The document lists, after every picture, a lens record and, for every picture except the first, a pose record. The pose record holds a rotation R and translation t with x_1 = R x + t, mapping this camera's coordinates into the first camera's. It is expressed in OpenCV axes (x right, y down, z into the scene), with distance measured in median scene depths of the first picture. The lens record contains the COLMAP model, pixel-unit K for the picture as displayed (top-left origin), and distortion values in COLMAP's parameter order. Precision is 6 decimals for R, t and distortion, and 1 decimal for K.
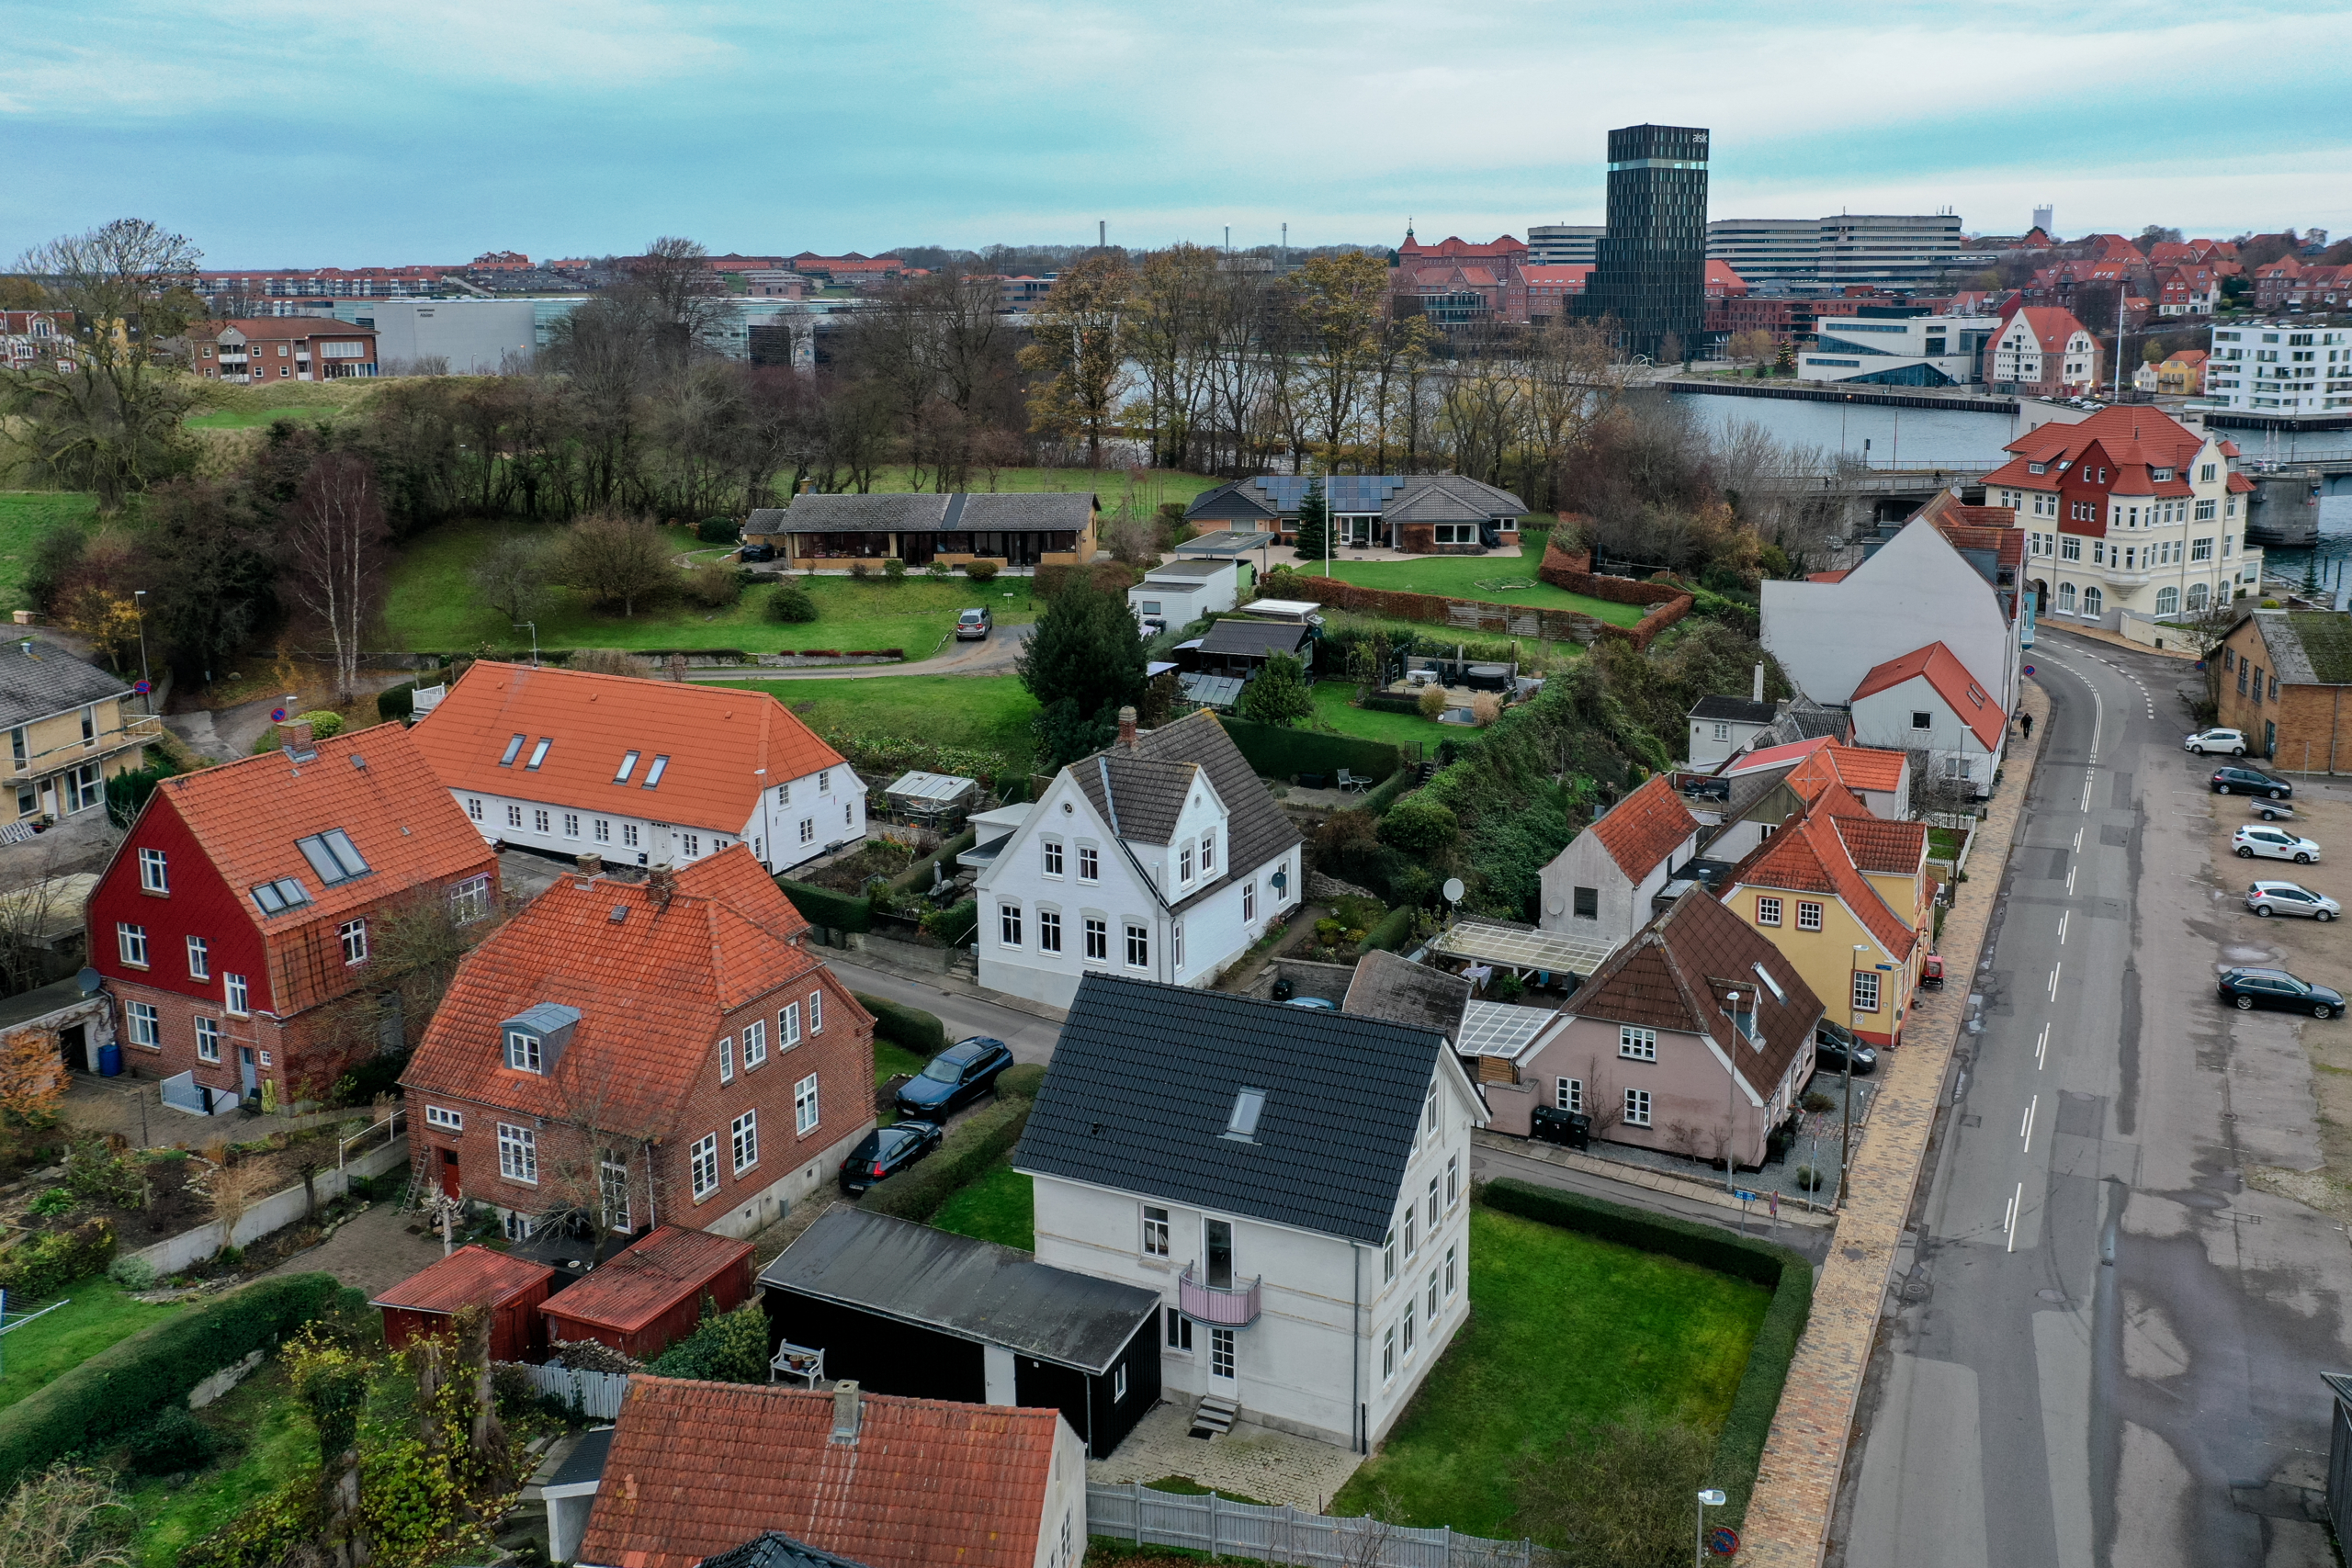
lens RADIAL K [[1901.8, 0, 1235.2], [0, 1901.8, 671.6], [0, 0, 1]] dist [-0.002744, -0.003770]
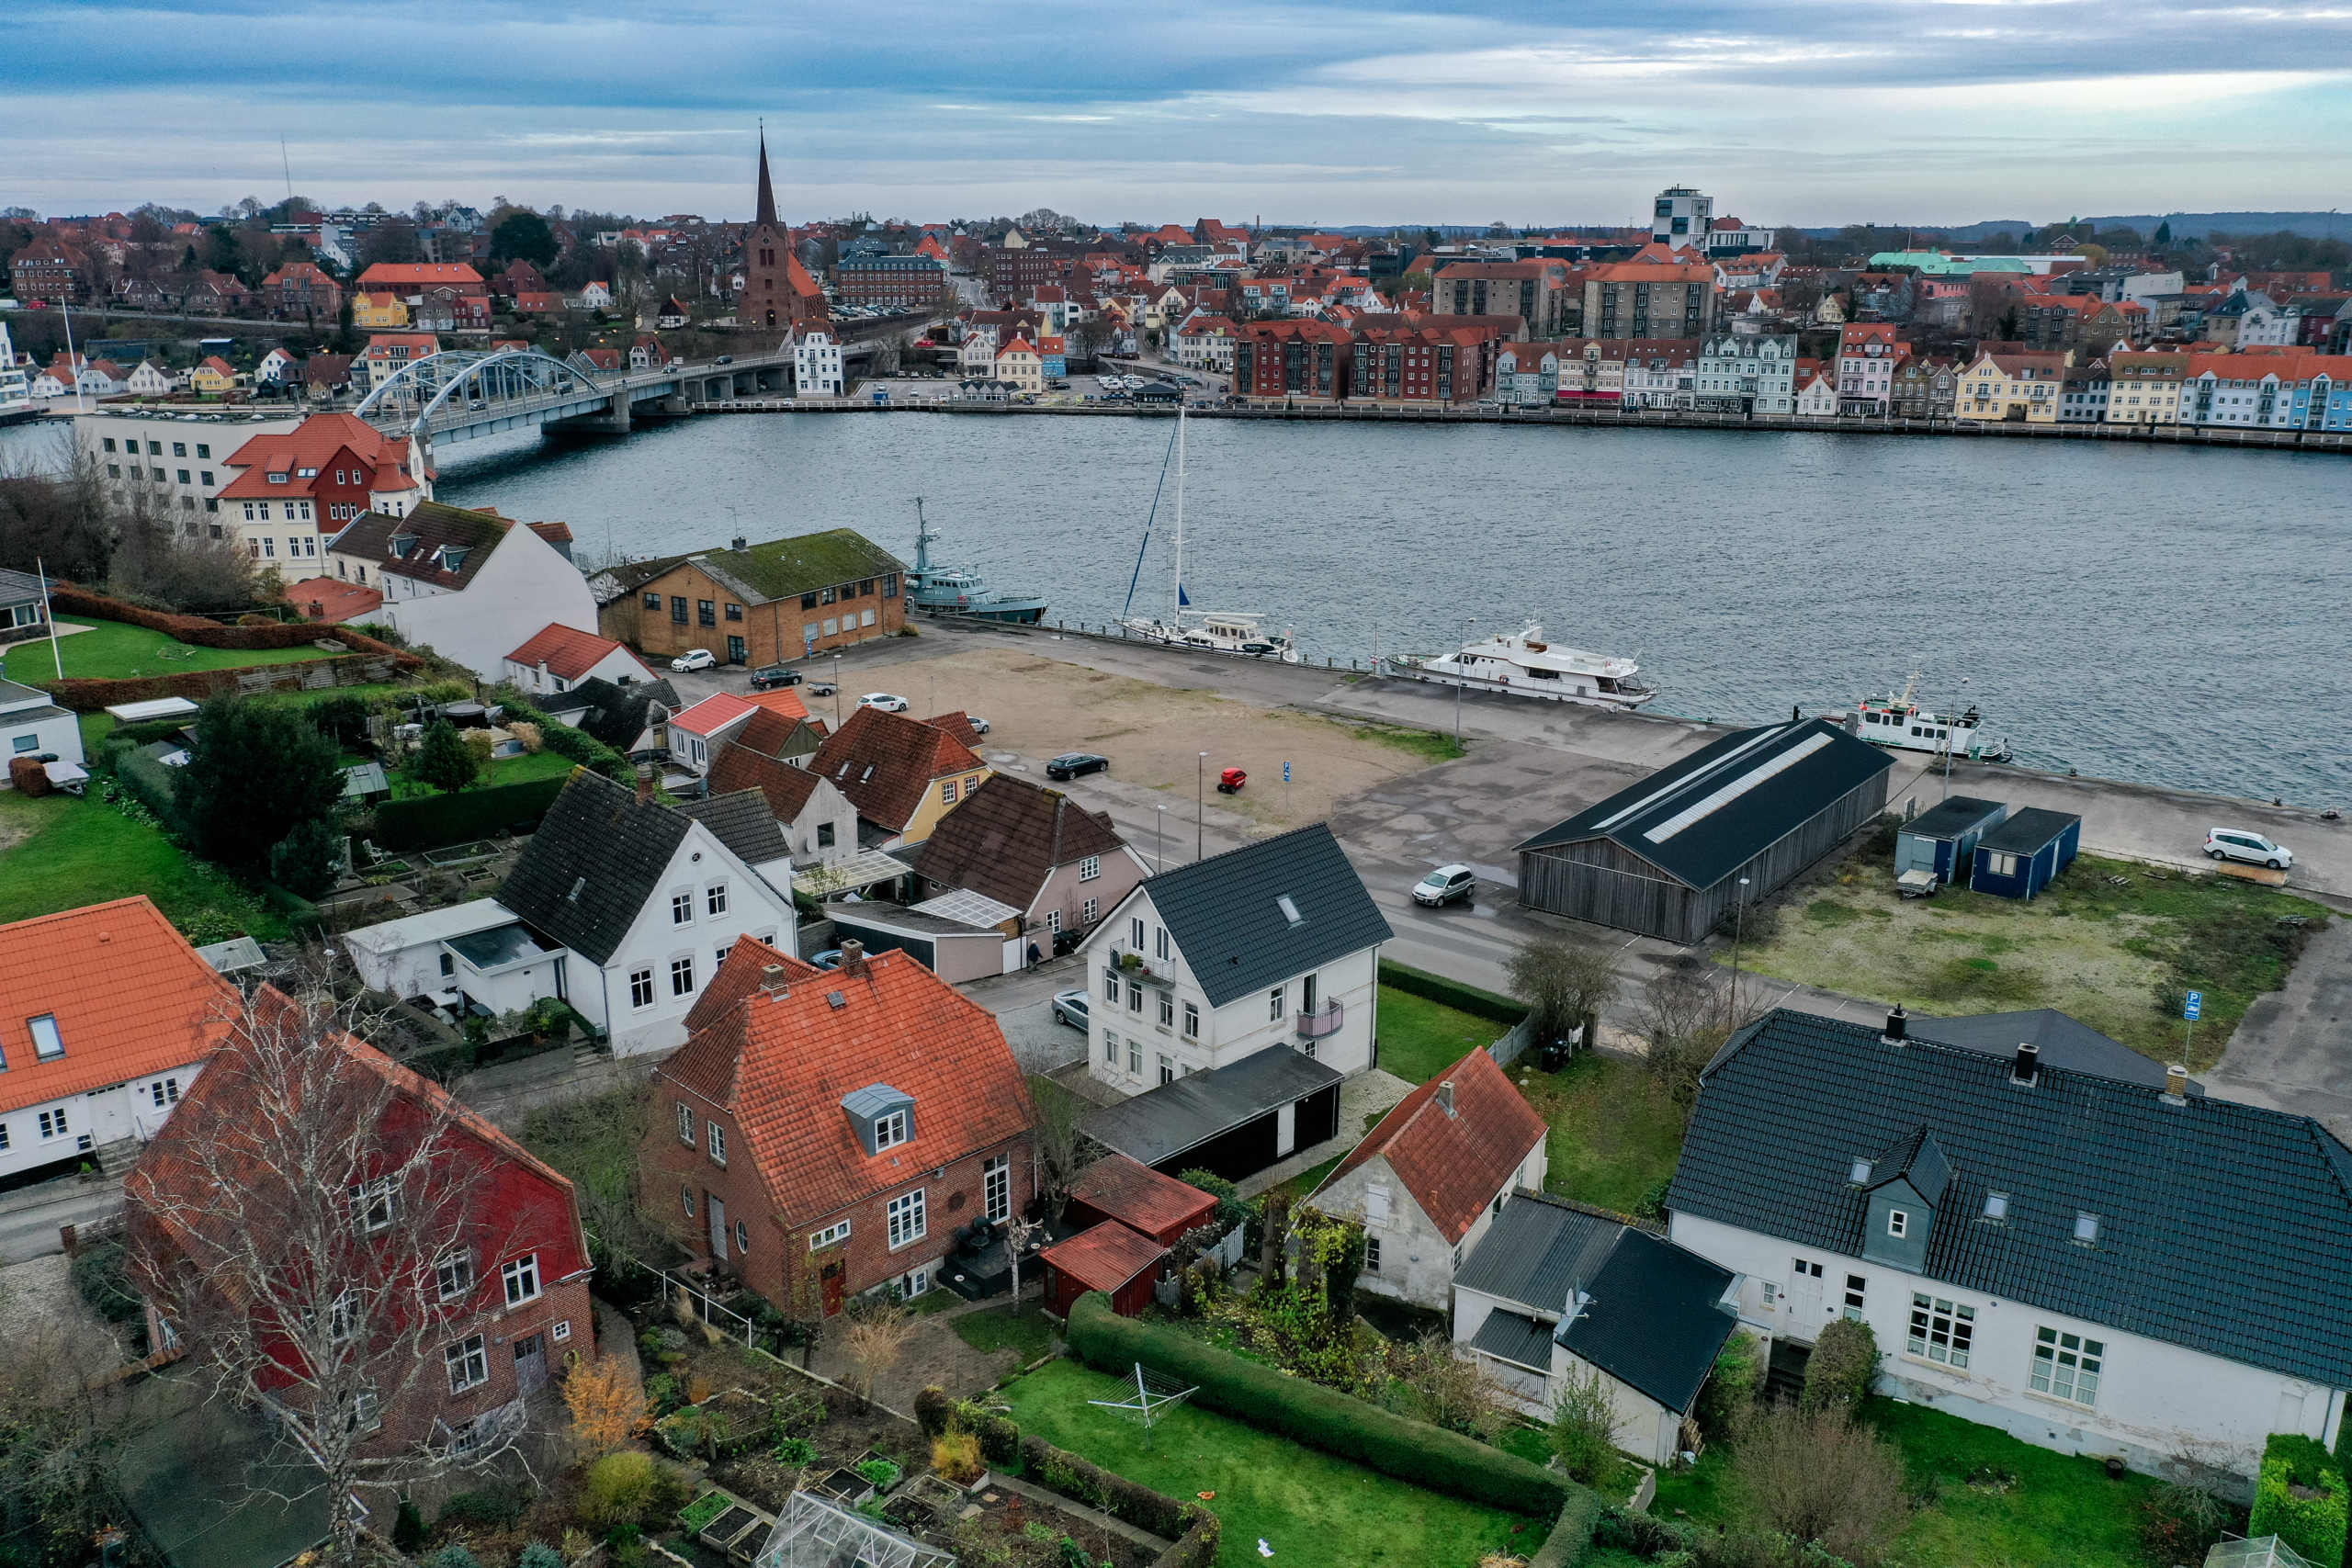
lens RADIAL K [[1901.8, 0, 1117.0], [0, 1901.8, 776.7], [0, 0, 1]] dist [-0.002744, -0.003770]
pose [[0.358823, -0.249173, 0.899532, -0.966358], [0.188677, 0.963179, 0.191540, -0.136009], [-0.914137, 0.100992, 0.392624, 0.338274]]
